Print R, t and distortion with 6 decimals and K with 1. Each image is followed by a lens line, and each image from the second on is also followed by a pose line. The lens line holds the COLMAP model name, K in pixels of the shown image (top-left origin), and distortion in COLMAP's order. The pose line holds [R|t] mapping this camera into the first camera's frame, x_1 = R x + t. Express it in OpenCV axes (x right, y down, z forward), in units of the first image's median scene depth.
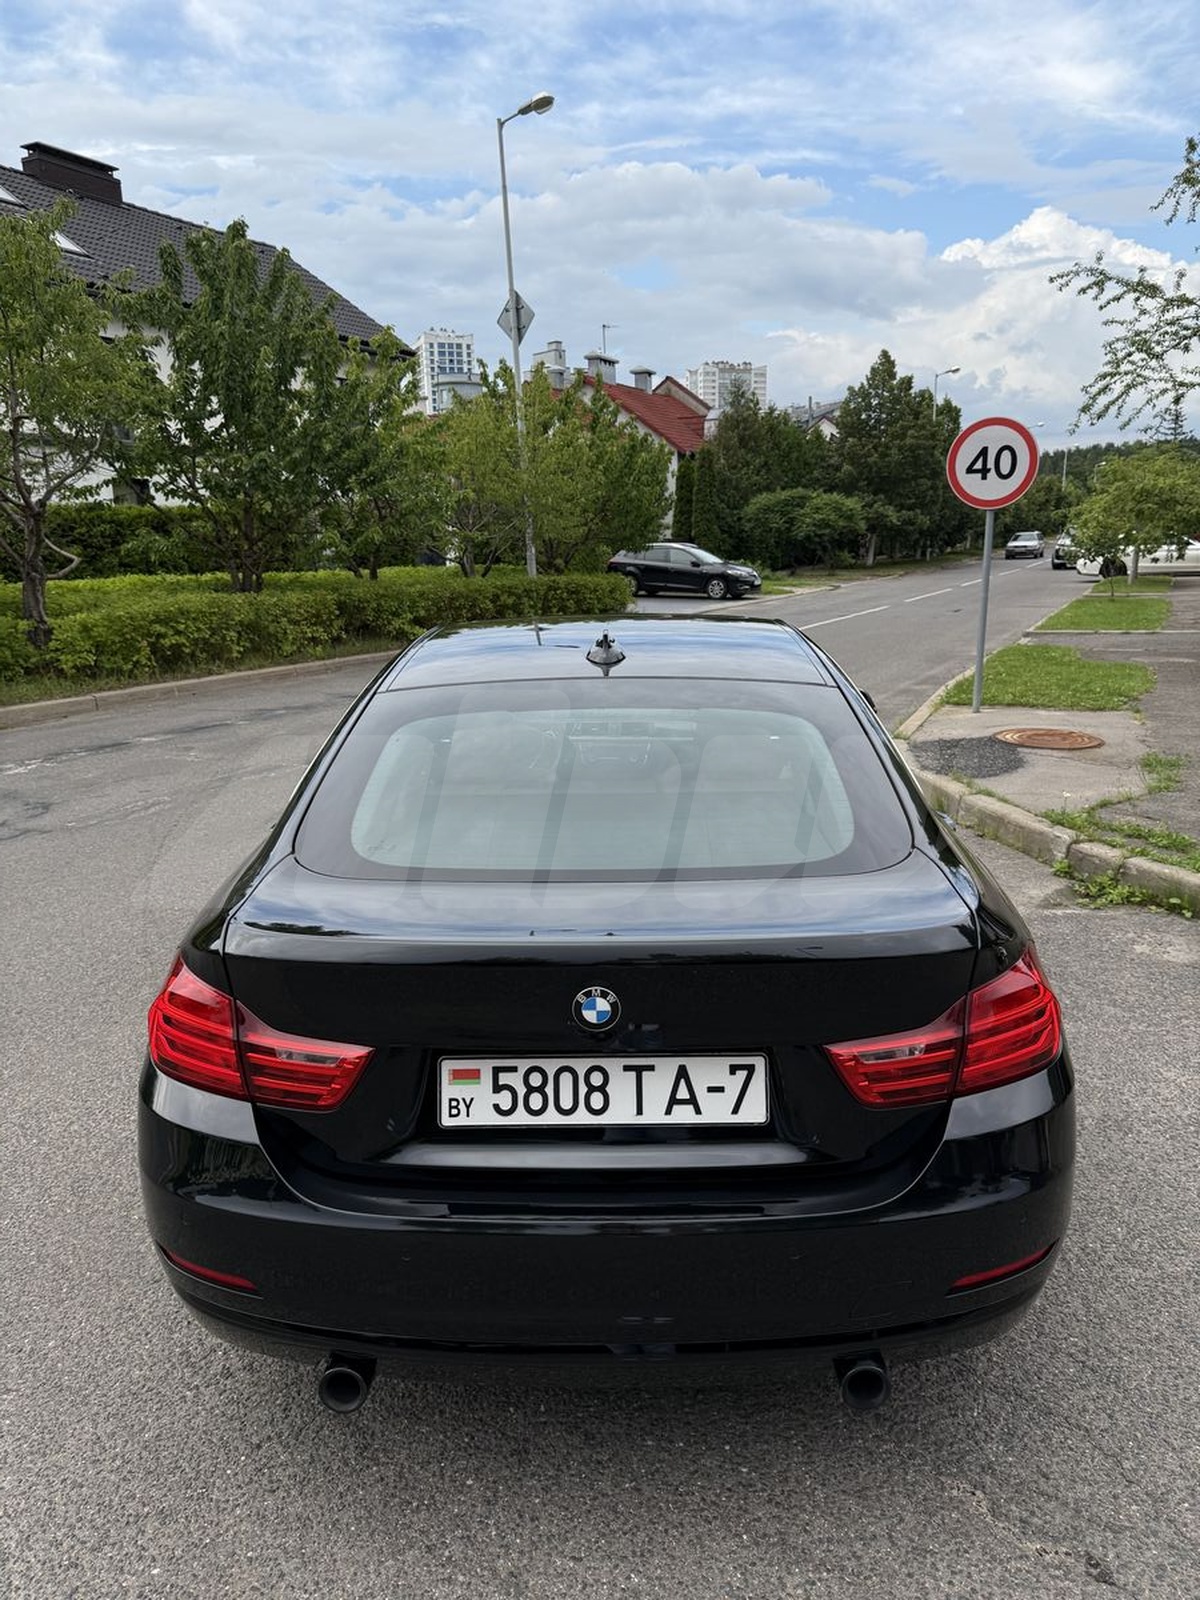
lens RADIAL K [[1148.7, 0, 599.4], [0, 1148.7, 846.8], [0, 0, 1]] dist [-0.004333, -0.006601]
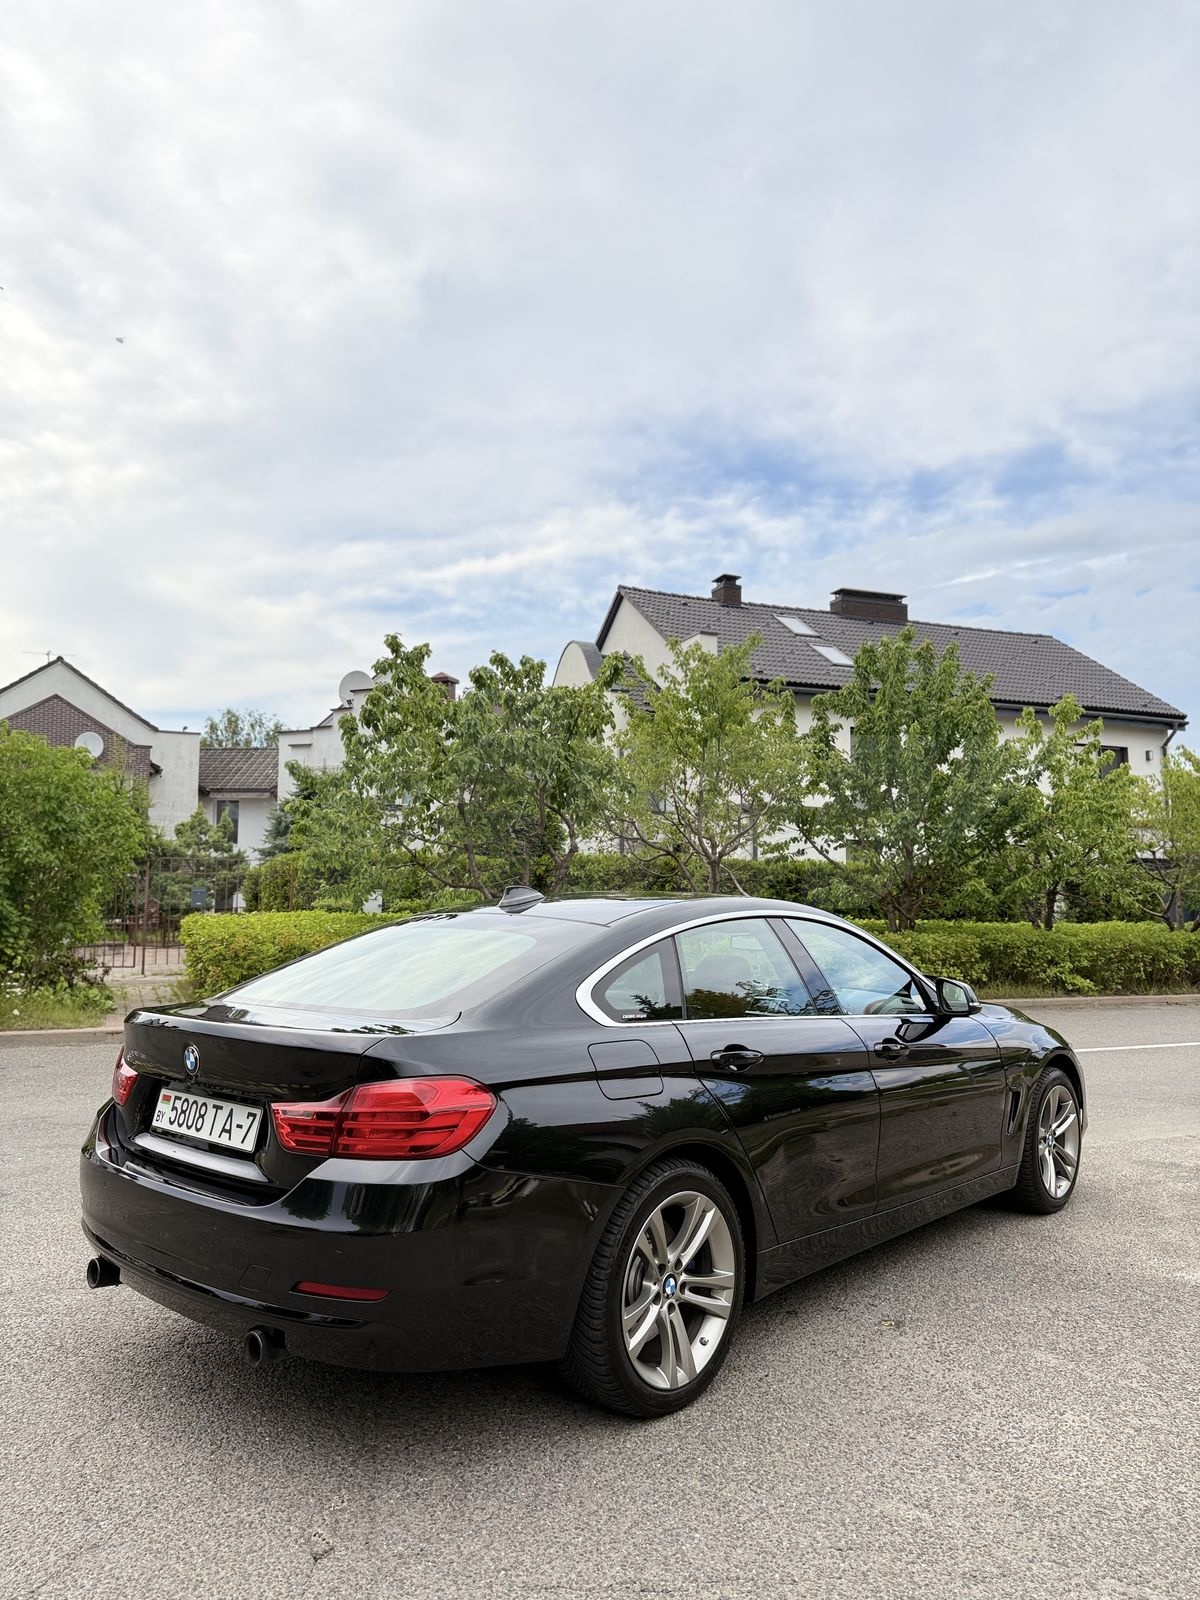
lens RADIAL K [[1148.7, 0, 553.9], [0, 1148.7, 805.0], [0, 0, 1]] dist [-0.004333, -0.006601]
pose [[0.742414, -0.040679, -0.668705, 0.153717], [-0.189642, 0.944568, -0.268006, 0.012849], [0.642540, 0.325786, 0.693546, -0.000976]]
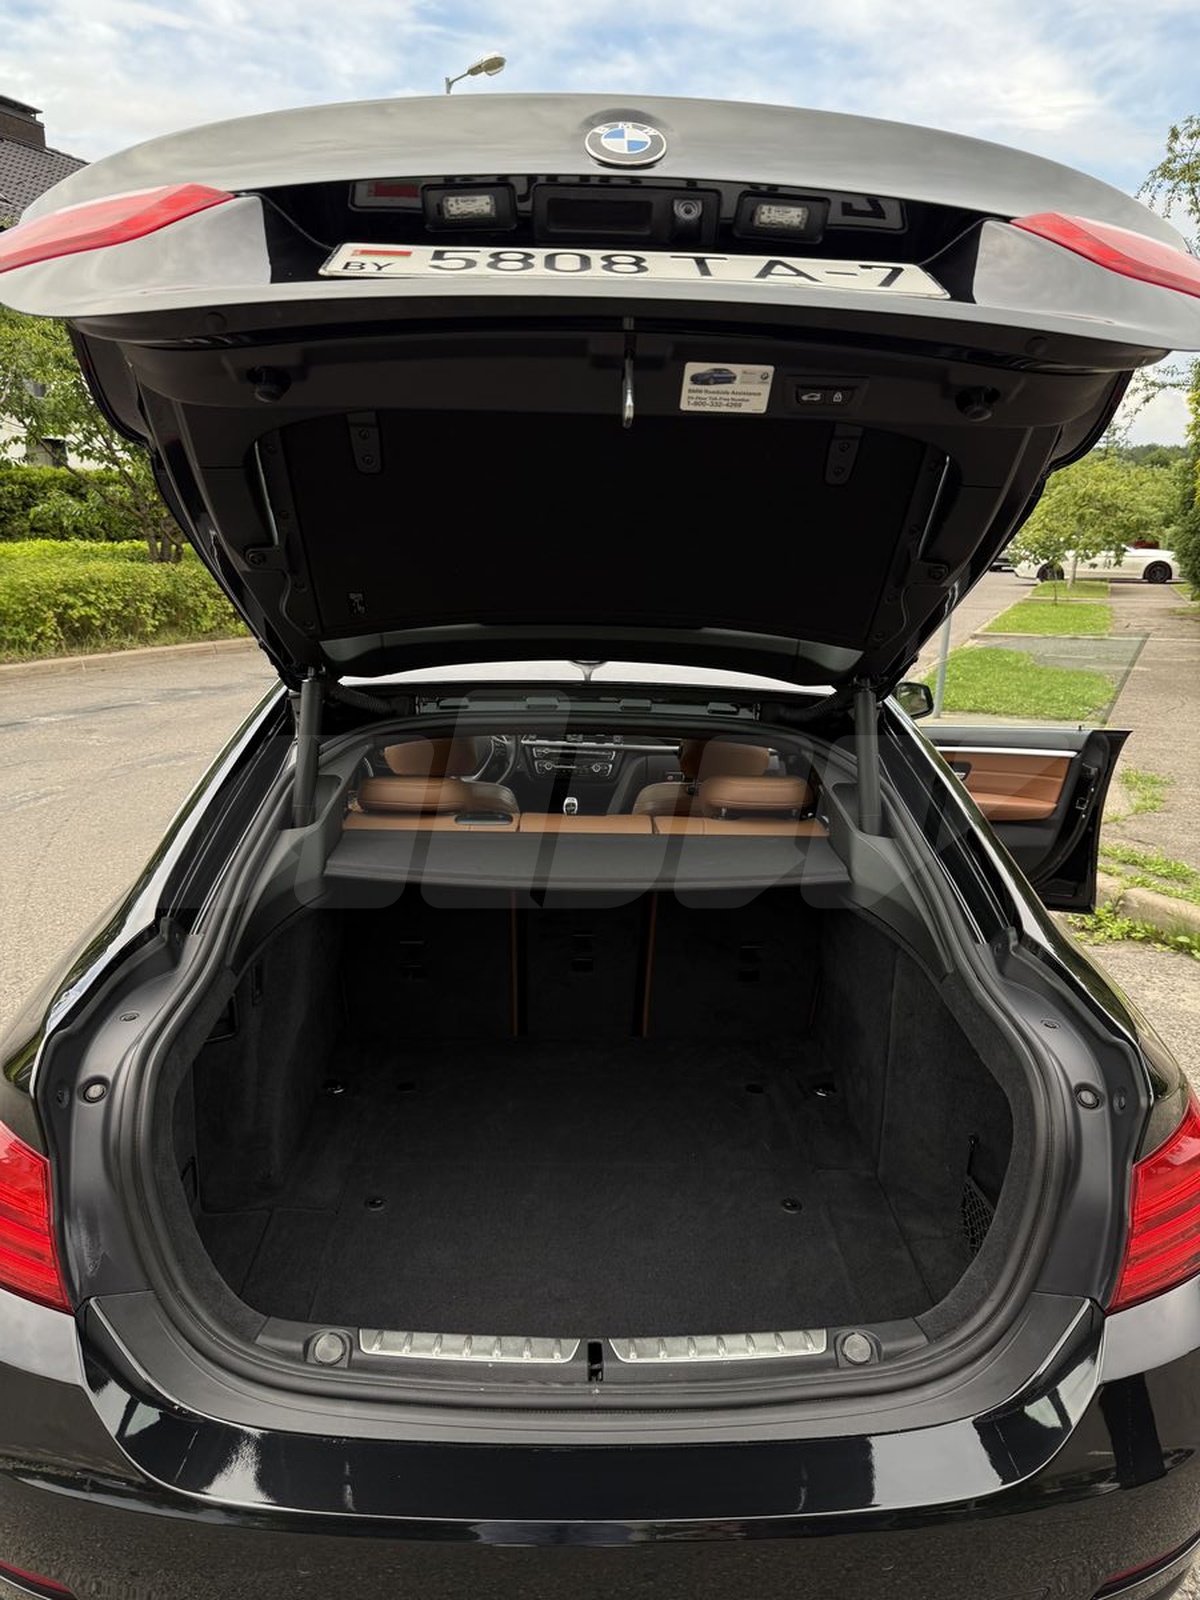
lens RADIAL K [[1148.7, 0, 580.3], [0, 1148.7, 829.8], [0, 0, 1]] dist [-0.004333, -0.006601]
pose [[0.998426, 0.026574, 0.049390, -0.006788], [-0.026440, 0.999645, -0.003365, -0.007686], [-0.049462, 0.002054, 0.998774, 0.038083]]
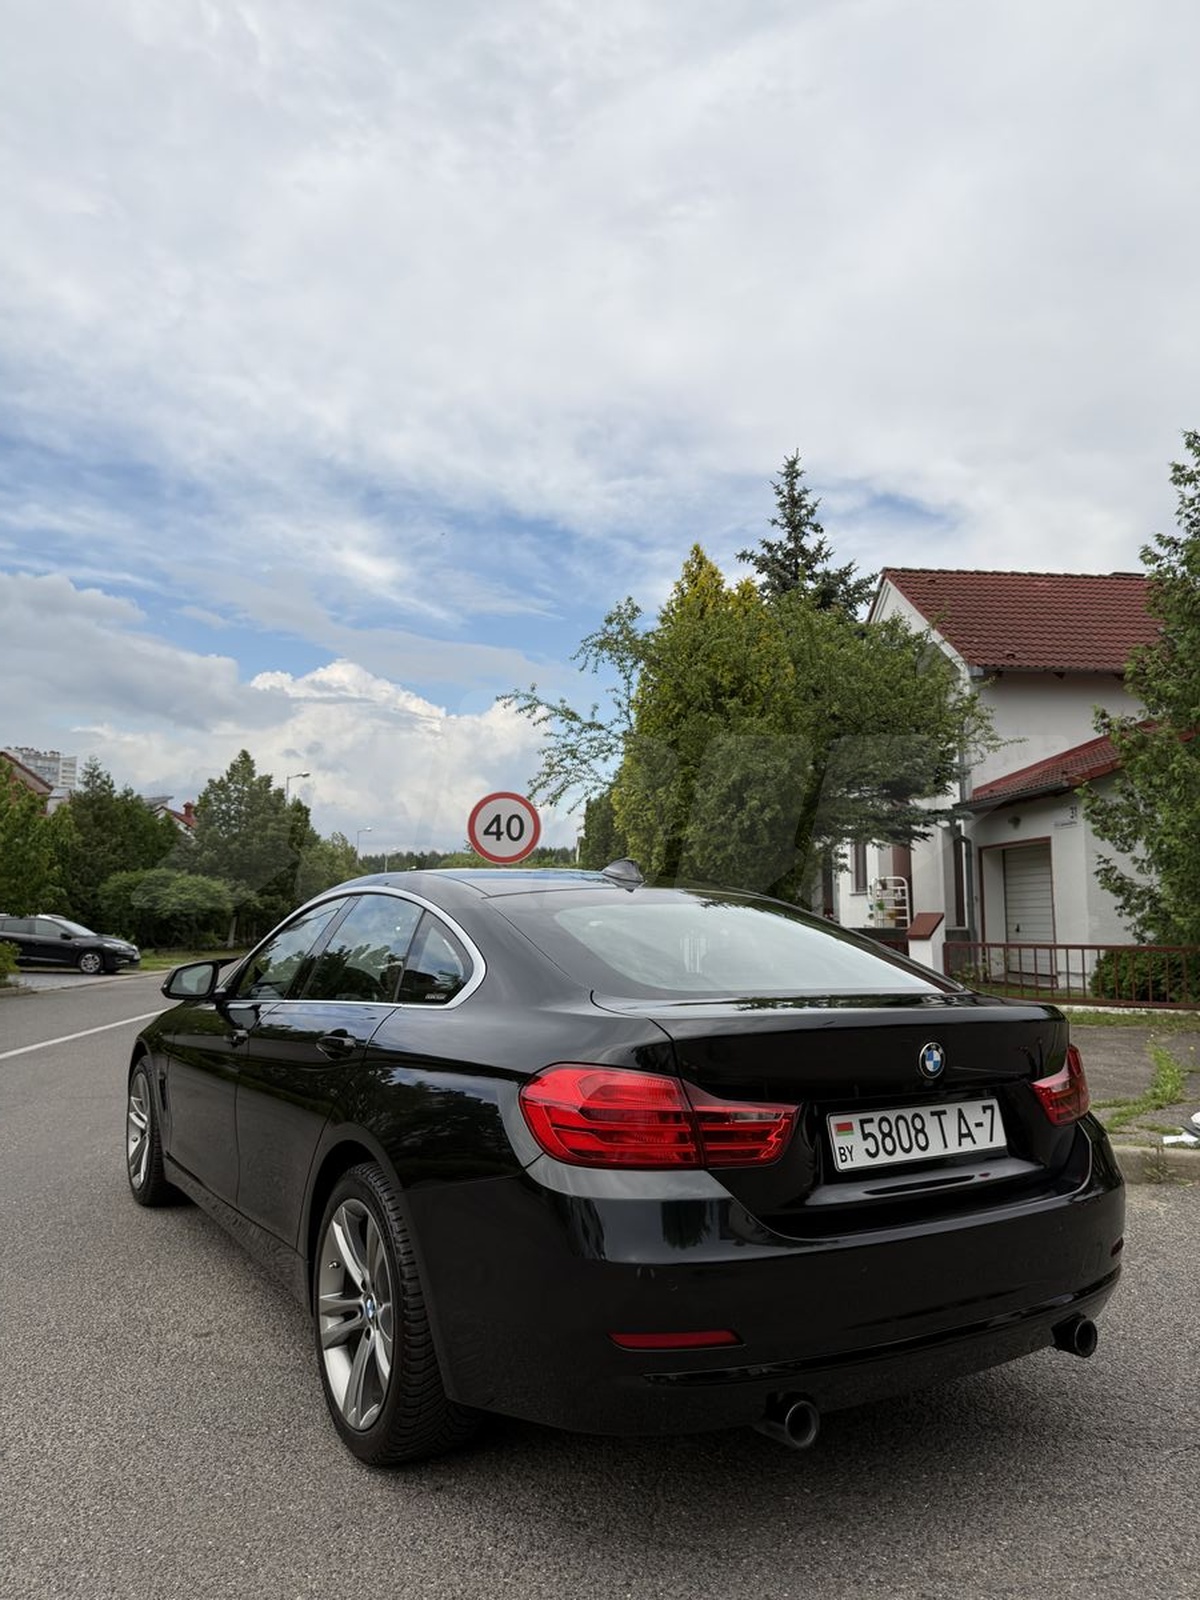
lens RADIAL K [[1148.7, 0, 625.9], [0, 1148.7, 817.9], [0, 0, 1]] dist [-0.004333, -0.006601]
pose [[0.828053, 0.080773, 0.554801, -0.103164], [0.121732, 0.940057, -0.318549, 0.024758], [-0.547275, 0.331313, 0.768584, 0.004382]]
